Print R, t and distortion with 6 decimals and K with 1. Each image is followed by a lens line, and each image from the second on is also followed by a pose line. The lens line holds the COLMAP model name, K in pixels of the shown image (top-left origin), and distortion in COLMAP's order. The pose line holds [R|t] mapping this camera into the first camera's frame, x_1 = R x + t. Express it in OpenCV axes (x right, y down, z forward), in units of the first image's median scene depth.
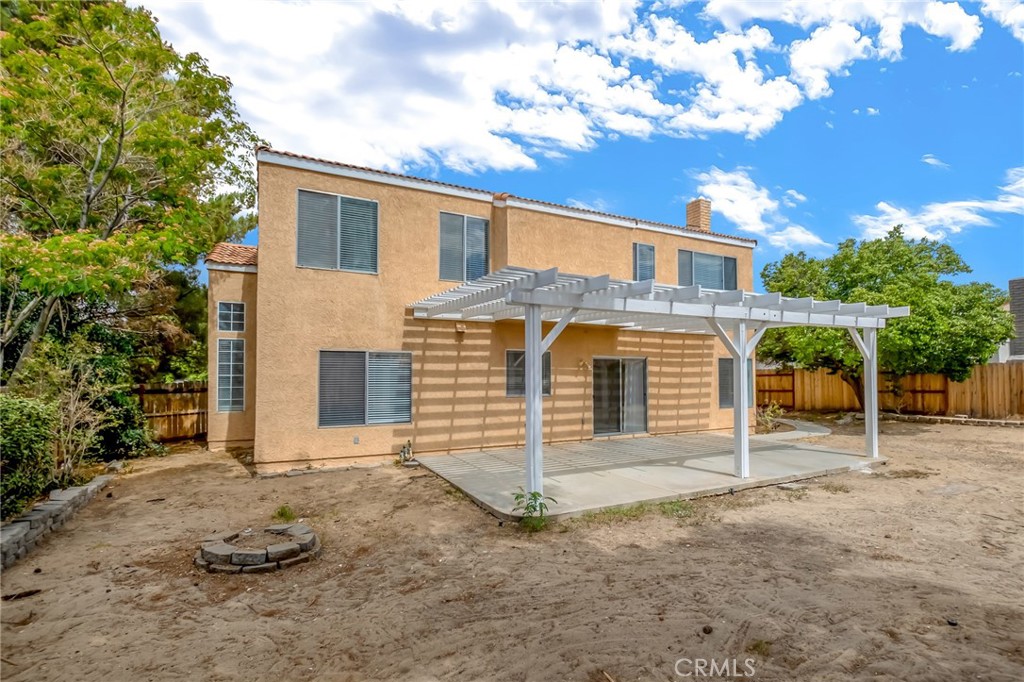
lens RADIAL K [[472.5, 0, 513.6], [0, 472.5, 365.8], [0, 0, 1]] dist [0.000302, 0.000051]
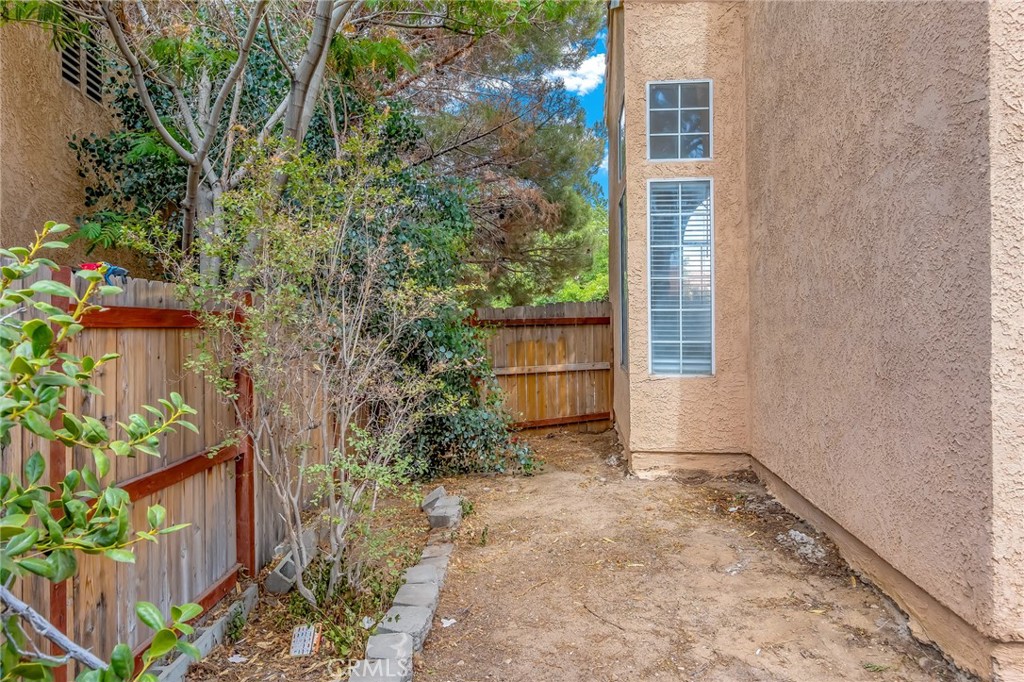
lens RADIAL K [[481.8, 0, 510.5], [0, 481.8, 331.9], [0, 0, 1]] dist [-0.001166, -0.000381]
pose [[0.876348, 0.003412, -0.481667, -0.615744], [0.012348, 0.999487, 0.029546, 0.058115], [0.481520, -0.031840, 0.875856, 0.695242]]
